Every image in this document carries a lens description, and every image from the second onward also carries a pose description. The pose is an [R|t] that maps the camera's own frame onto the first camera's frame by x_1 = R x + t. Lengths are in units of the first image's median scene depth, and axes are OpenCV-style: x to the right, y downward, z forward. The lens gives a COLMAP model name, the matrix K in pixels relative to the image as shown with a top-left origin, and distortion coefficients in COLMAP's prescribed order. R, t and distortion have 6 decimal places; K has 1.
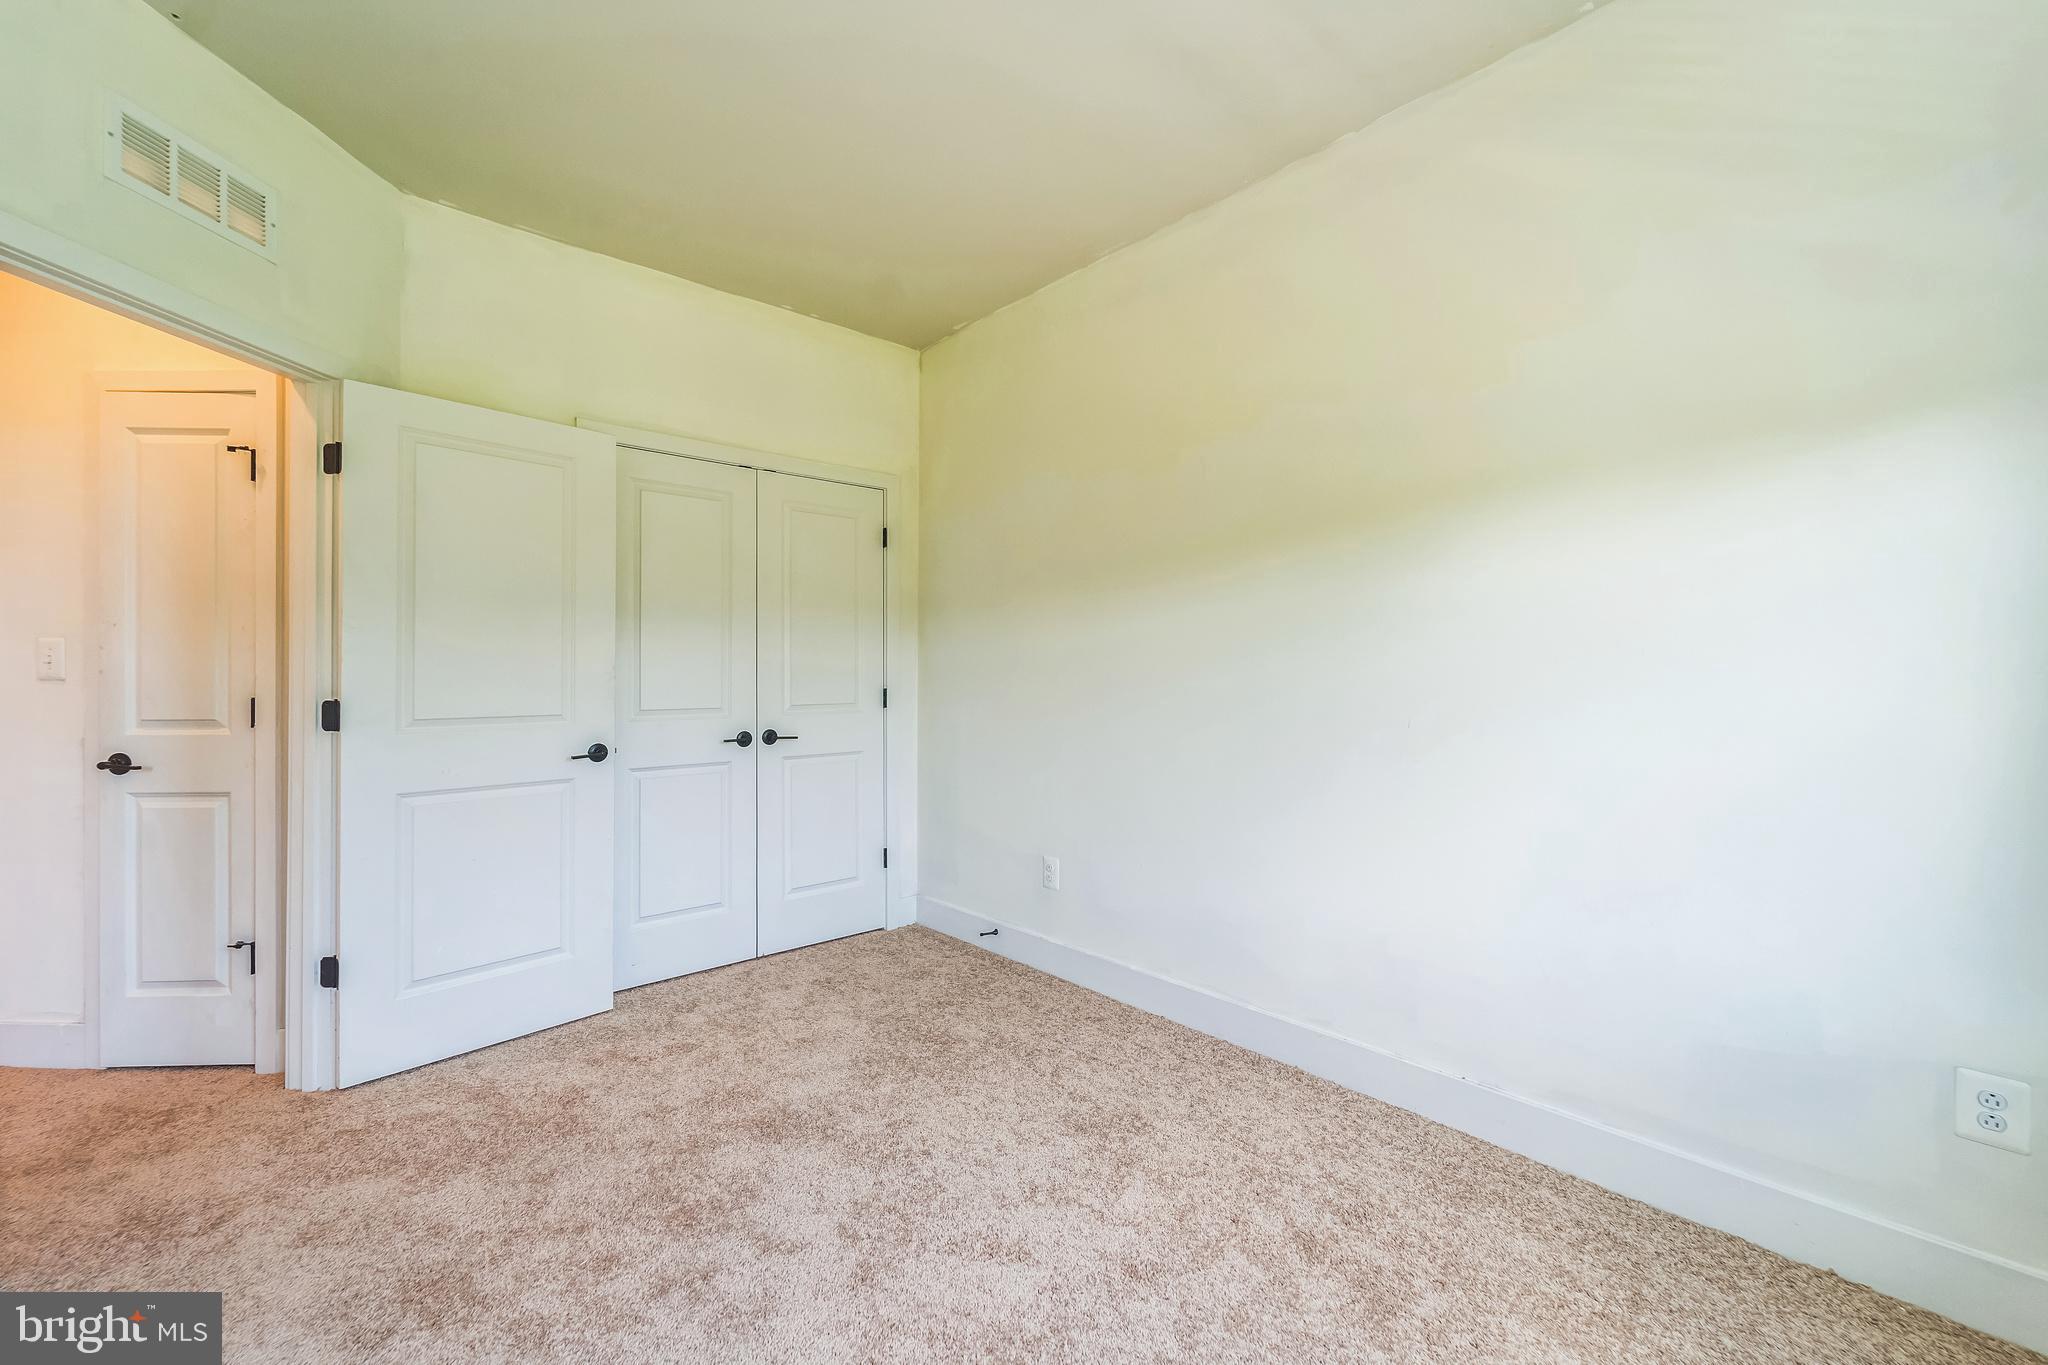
lens RADIAL K [[831.4, 0, 1032.2], [0, 831.4, 681.0], [0, 0, 1]] dist [-0.003229, -0.000504]
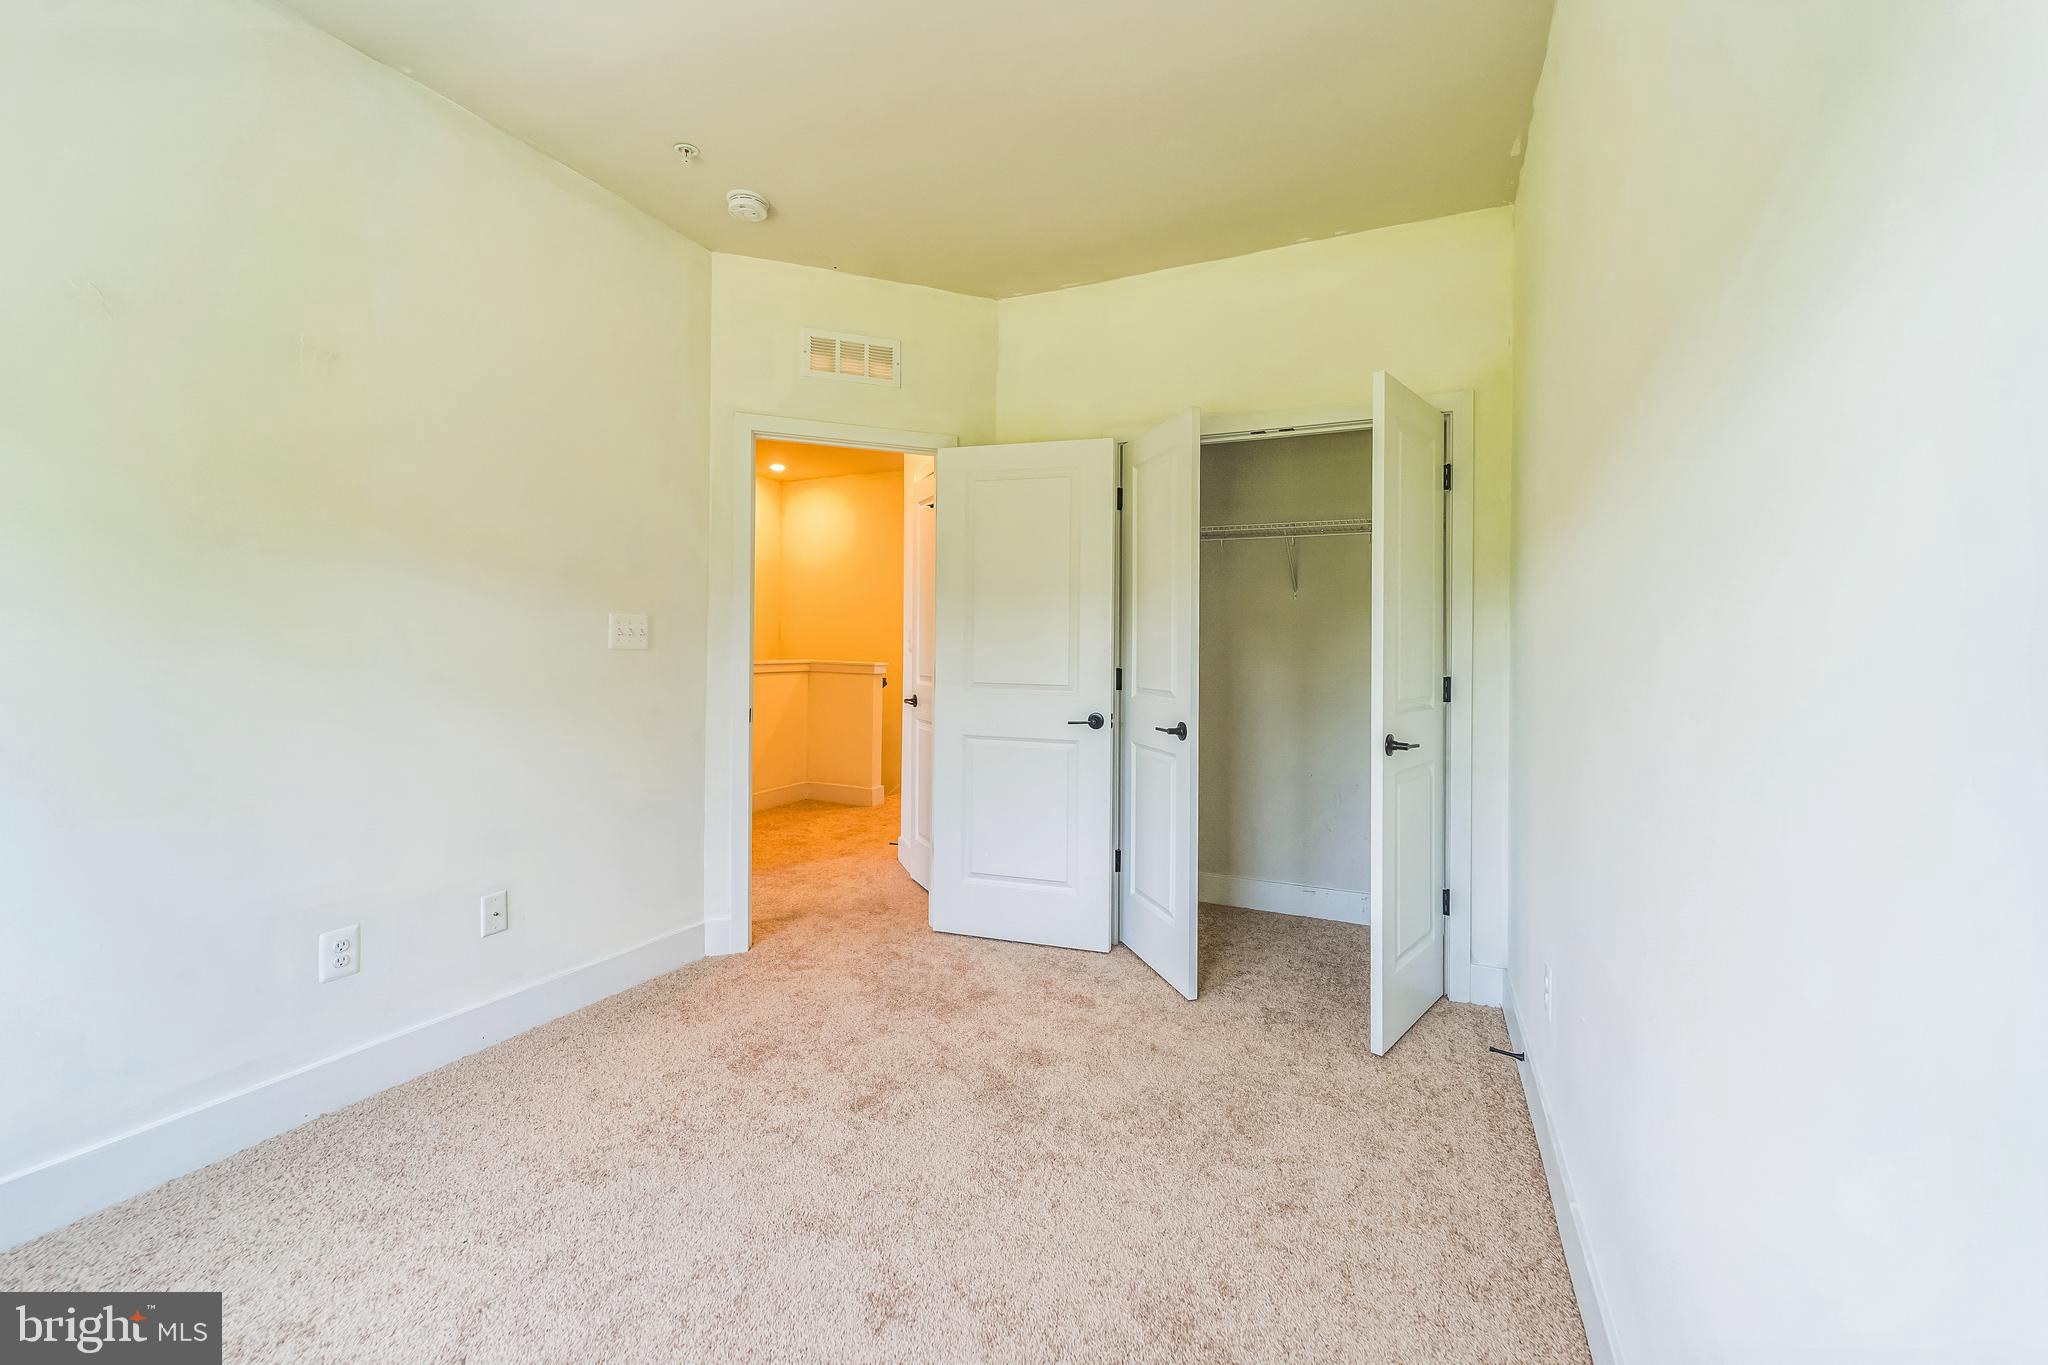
lens RADIAL K [[845.6, 0, 1045.7], [0, 845.6, 651.7], [0, 0, 1]] dist [0.000460, -0.000093]
pose [[0.390208, 0.008352, -0.920689, 0.663474], [-0.024327, 0.999703, -0.001242, -0.006034], [0.920405, 0.022882, 0.390296, 0.625249]]
